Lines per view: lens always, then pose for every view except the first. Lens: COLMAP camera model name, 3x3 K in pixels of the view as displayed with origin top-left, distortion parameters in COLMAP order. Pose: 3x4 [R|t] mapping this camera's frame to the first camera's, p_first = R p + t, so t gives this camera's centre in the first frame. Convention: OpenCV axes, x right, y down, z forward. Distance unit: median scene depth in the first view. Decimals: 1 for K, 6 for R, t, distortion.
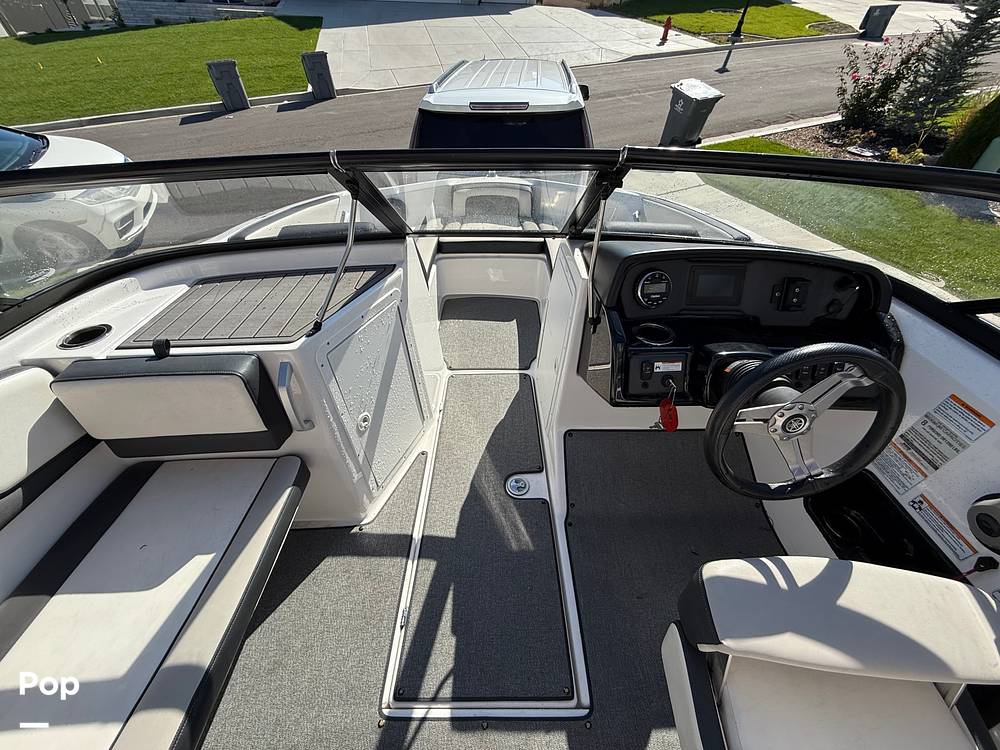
lens RADIAL K [[402.2, 0, 500.0], [0, 402.2, 375.0], [0, 0, 1]] dist [-0.001315, -0.000412]
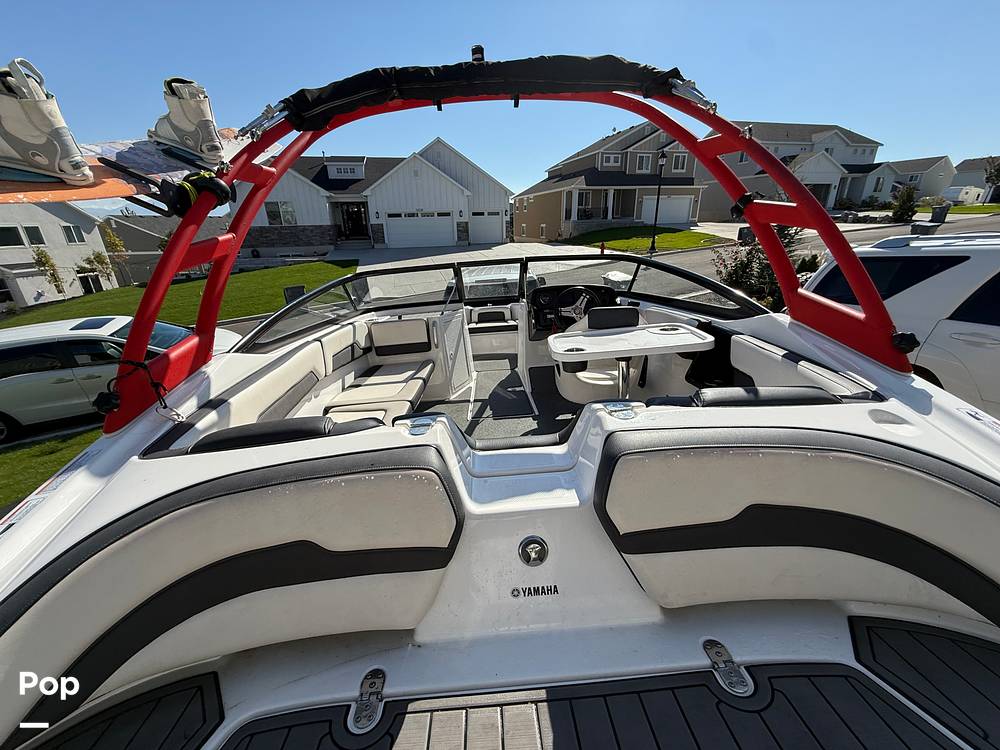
lens RADIAL K [[401.7, 0, 500.0], [0, 401.7, 375.0], [0, 0, 1]] dist [-0.002137, 0.000370]
pose [[0.997166, -0.072971, 0.018293, -0.046919], [0.073907, 0.904881, -0.419200, 0.906575], [0.014037, 0.419364, 0.907710, -0.908378]]
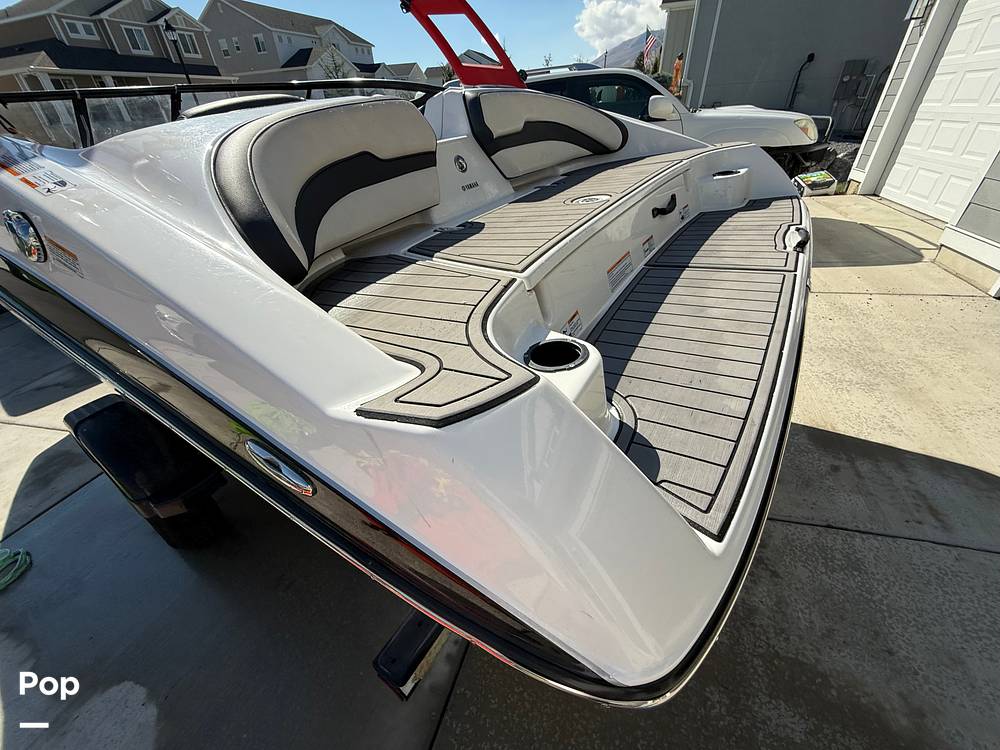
lens RADIAL K [[402.2, 0, 500.0], [0, 402.2, 375.0], [0, 0, 1]] dist [-0.001315, -0.000412]
pose [[0.547942, -0.510978, 0.662315, -0.705072], [0.642782, 0.763884, 0.057556, 1.218397], [-0.535342, 0.394186, 0.747011, -0.878142]]
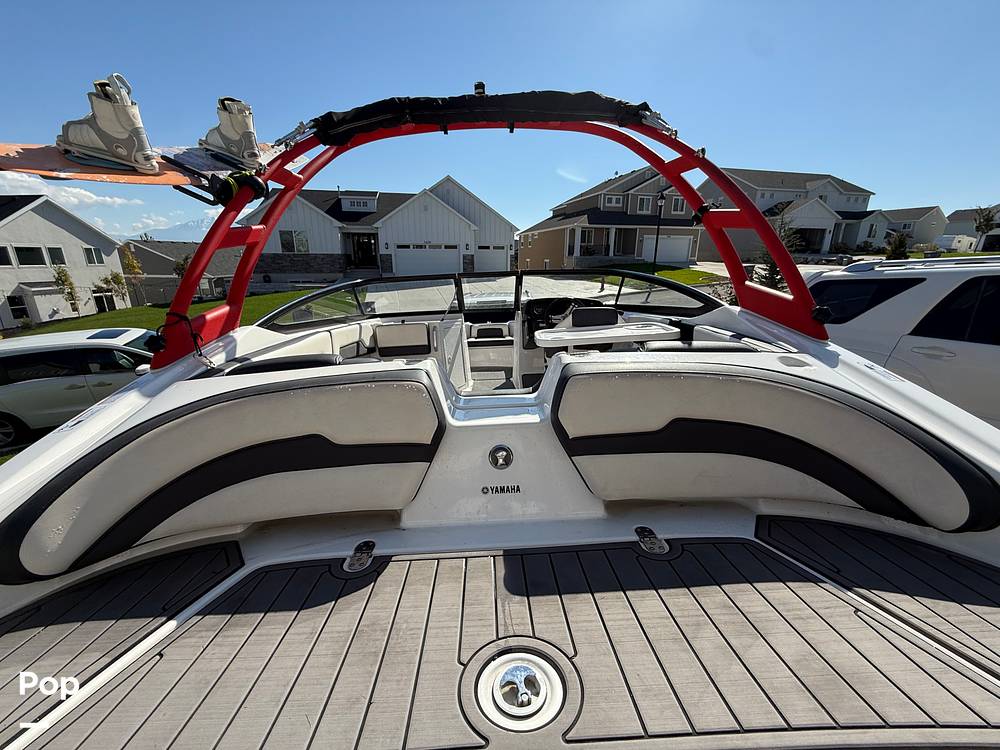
lens RADIAL K [[402.2, 0, 500.0], [0, 402.2, 375.0], [0, 0, 1]] dist [-0.001315, -0.000412]
pose [[0.998930, -0.042501, 0.018242, -0.022238], [0.045981, 0.870055, -0.490805, 1.073079], [0.004988, 0.491119, 0.871078, -0.952318]]
